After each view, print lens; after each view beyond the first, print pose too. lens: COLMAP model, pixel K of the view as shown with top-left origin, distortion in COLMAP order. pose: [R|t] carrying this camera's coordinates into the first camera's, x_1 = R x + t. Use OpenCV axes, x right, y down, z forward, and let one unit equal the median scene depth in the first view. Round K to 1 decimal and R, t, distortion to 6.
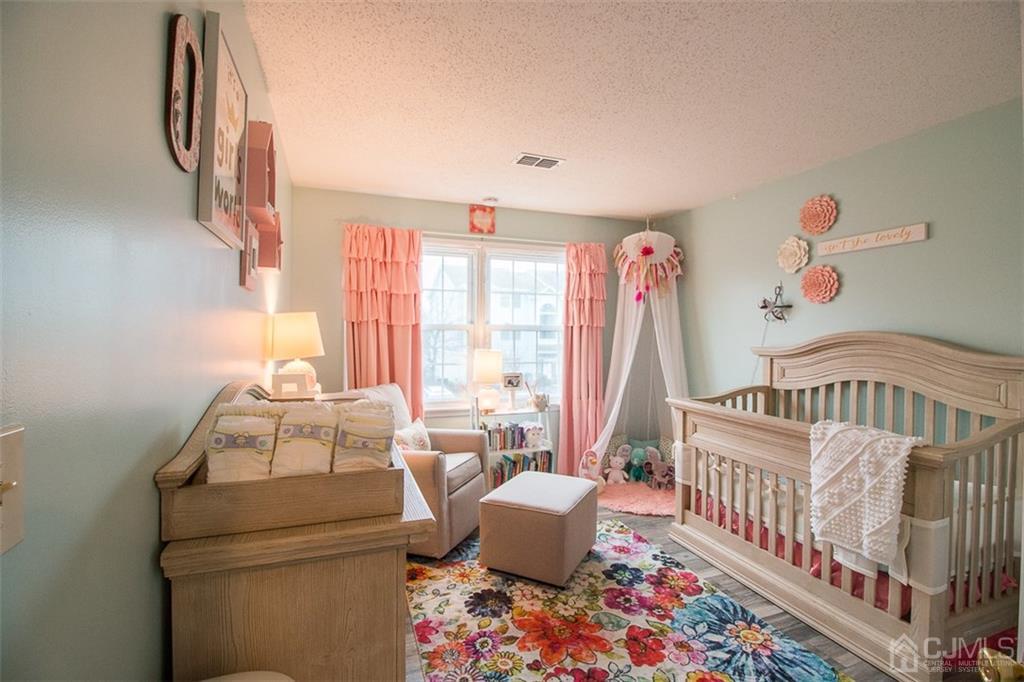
lens RADIAL K [[473.2, 0, 514.3], [0, 473.2, 337.4], [0, 0, 1]] dist [-0.003289, -0.010334]
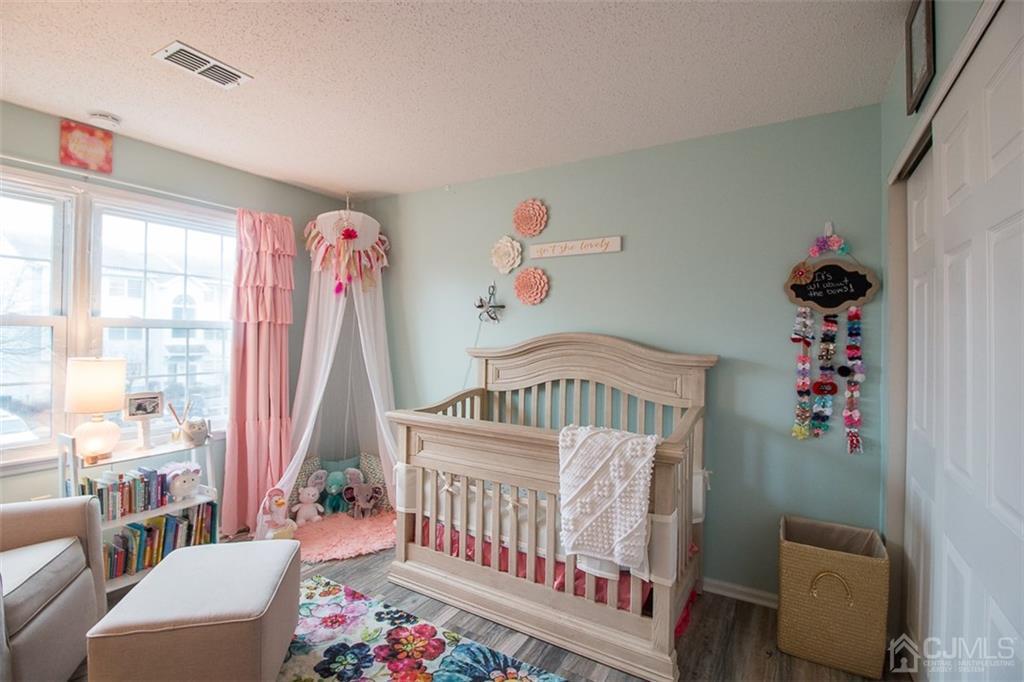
lens RADIAL K [[473.2, 0, 516.2], [0, 473.2, 333.1], [0, 0, 1]] dist [-0.003289, -0.010334]
pose [[0.773497, 0.004420, 0.633785, -0.024753], [-0.000672, 0.999981, -0.006154, -0.004191], [-0.633800, 0.004334, 0.773485, 0.223849]]
